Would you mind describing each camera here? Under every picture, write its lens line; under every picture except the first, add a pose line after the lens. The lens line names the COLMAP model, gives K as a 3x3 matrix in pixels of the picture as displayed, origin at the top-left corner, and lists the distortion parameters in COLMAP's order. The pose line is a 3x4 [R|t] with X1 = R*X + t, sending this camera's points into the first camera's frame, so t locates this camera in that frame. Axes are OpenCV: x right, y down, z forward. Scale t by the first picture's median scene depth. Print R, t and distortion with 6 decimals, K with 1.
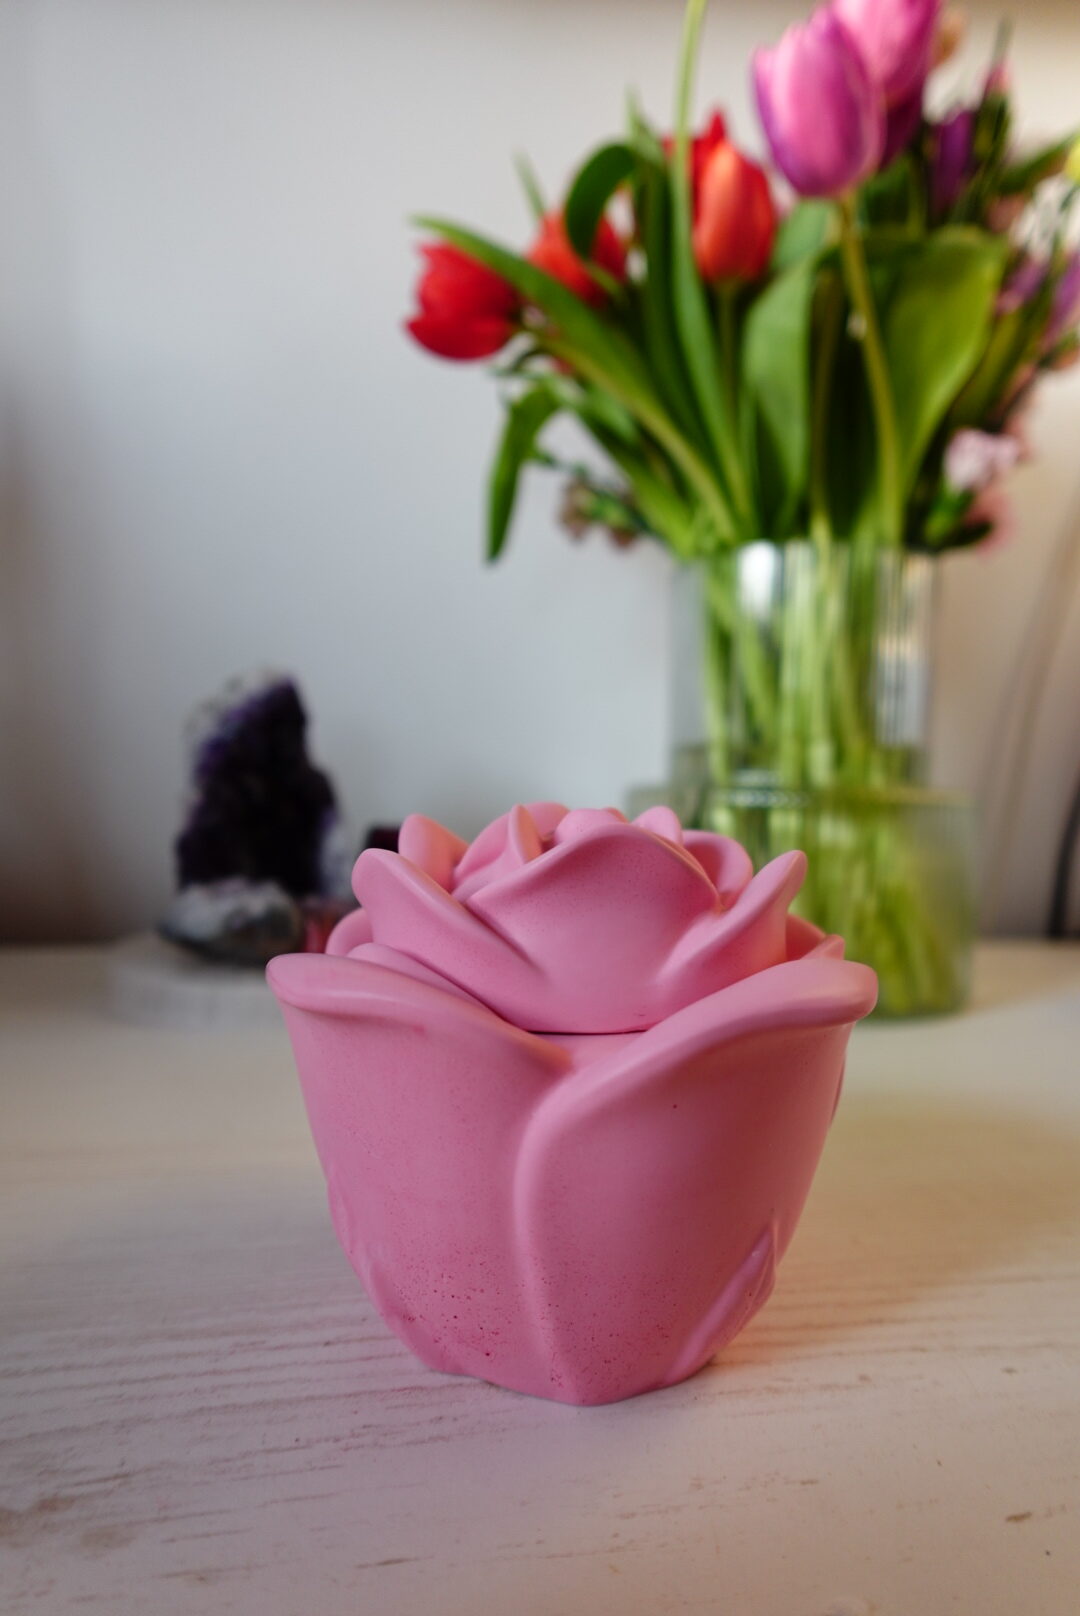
lens RADIAL K [[931.3, 0, 541.1], [0, 931.3, 803.4], [0, 0, 1]] dist [0.000403, -0.008237]
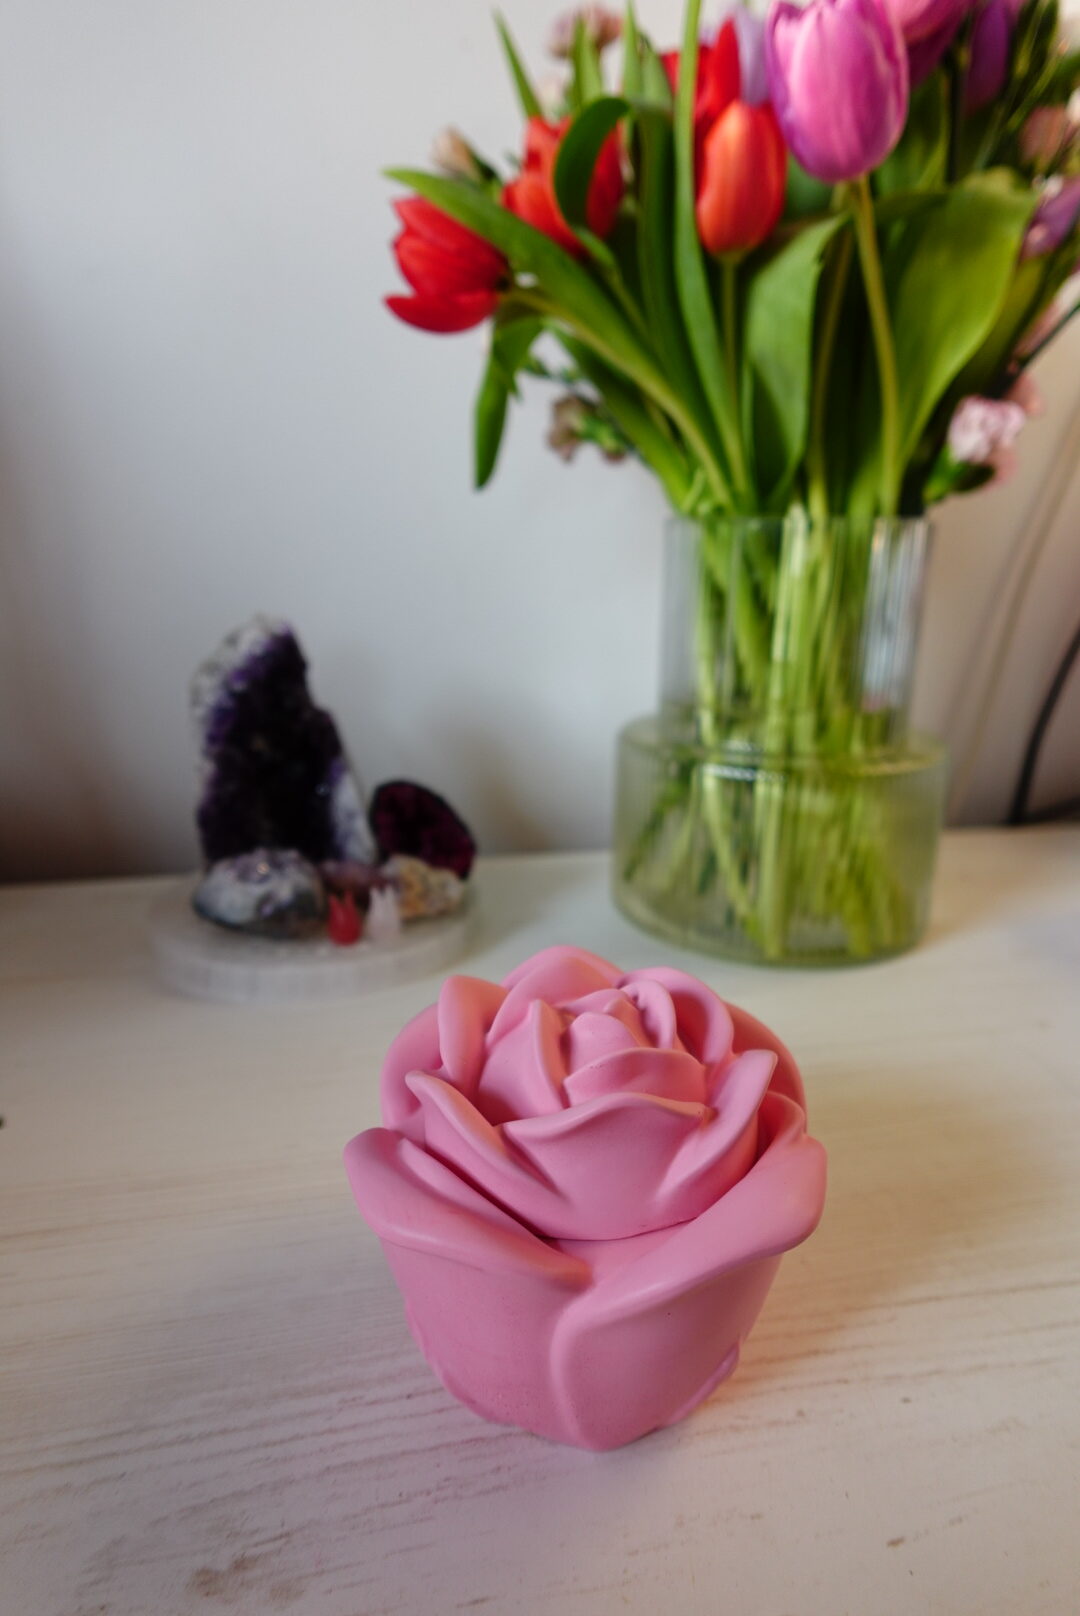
lens RADIAL K [[931.3, 0, 542.6], [0, 931.3, 816.4], [0, 0, 1]] dist [0.000403, -0.008237]
pose [[0.999585, -0.024410, 0.015305, -0.019090], [0.019435, 0.963425, 0.267272, -0.324487], [-0.021269, -0.266864, 0.963499, -0.047240]]
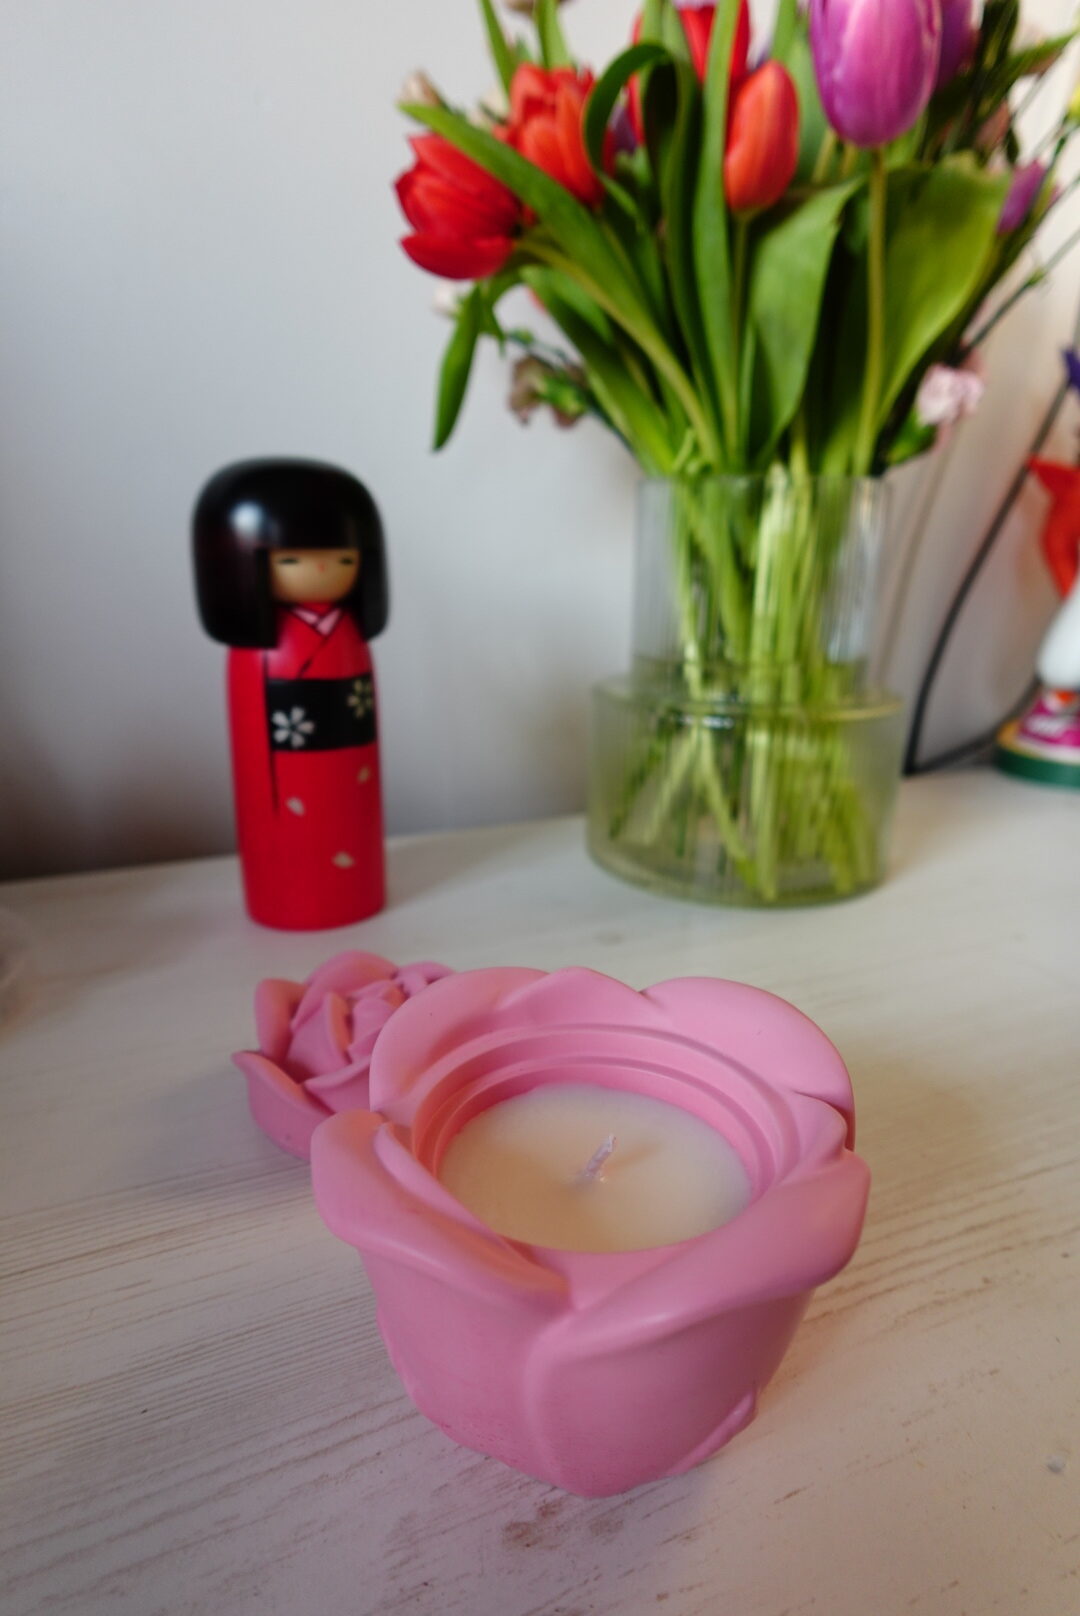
lens RADIAL K [[931.3, 0, 542.1], [0, 931.3, 815.8], [0, 0, 1]] dist [0.000403, -0.008237]
pose [[0.973921, -0.084742, 0.210469, -0.315222], [0.023507, 0.960326, 0.277886, -0.279888], [-0.225668, -0.265692, 0.937274, -0.022021]]
